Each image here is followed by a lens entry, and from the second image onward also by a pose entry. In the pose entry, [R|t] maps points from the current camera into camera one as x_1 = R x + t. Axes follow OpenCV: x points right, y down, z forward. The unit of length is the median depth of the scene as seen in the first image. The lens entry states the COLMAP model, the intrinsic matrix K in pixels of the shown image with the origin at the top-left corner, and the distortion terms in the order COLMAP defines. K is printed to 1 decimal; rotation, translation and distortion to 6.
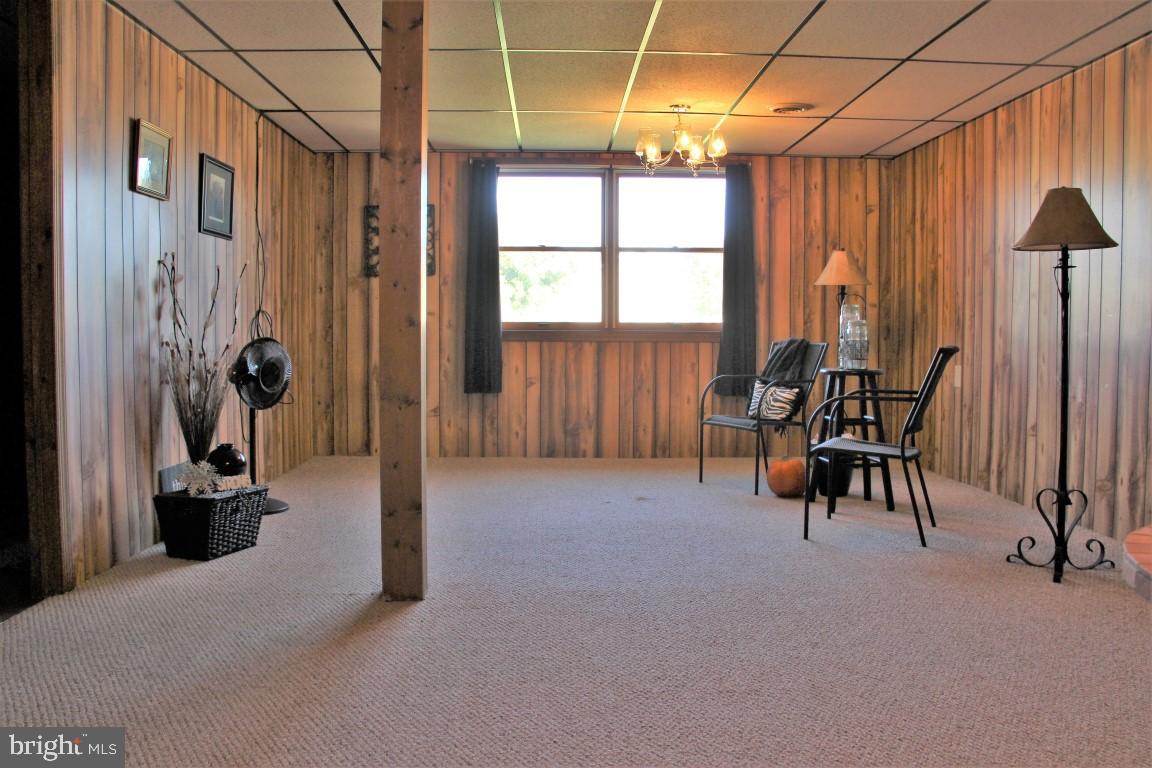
lens RADIAL K [[989.0, 0, 575.5], [0, 989.0, 367.3], [0, 0, 1]] dist [-0.108026, 0.004839]
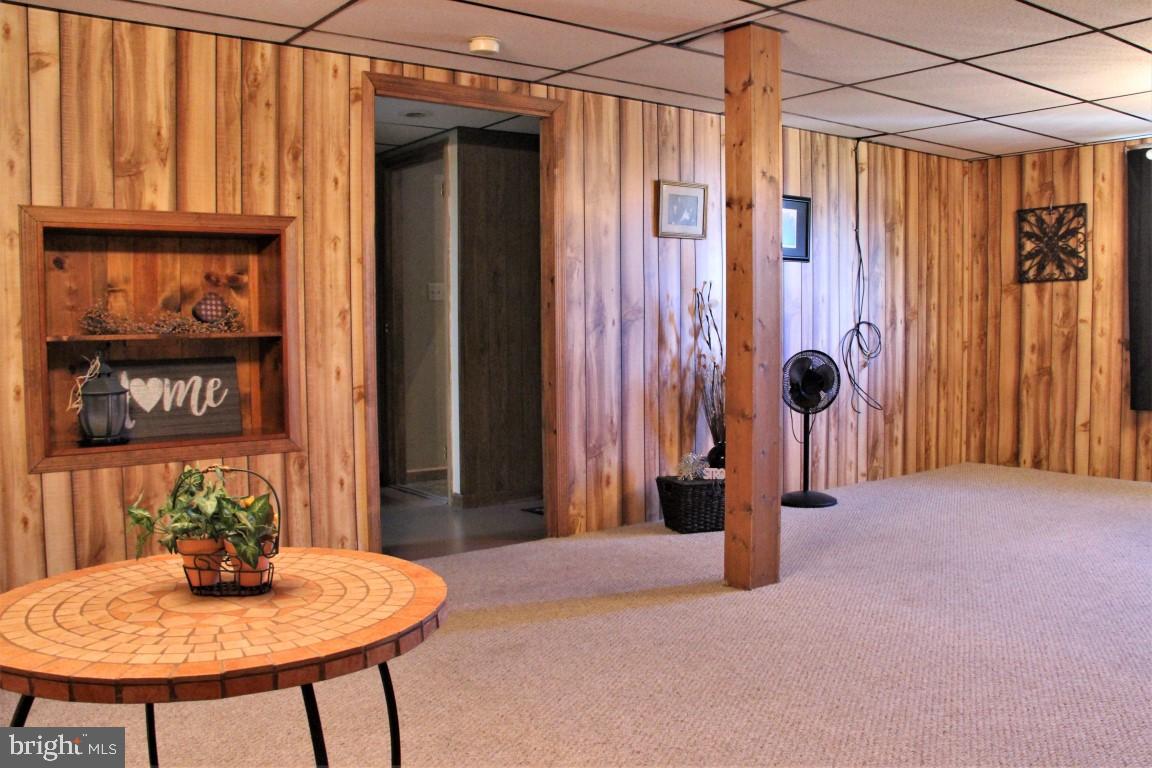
lens RADIAL K [[1008.5, 0, 578.1], [0, 1008.5, 383.2], [0, 0, 1]] dist [-0.108986, 0.011358]
pose [[0.597625, 0.039685, -0.800793, 0.311634], [-0.018552, 0.999191, 0.035672, -0.020014], [0.801561, -0.006462, 0.597878, 0.067079]]
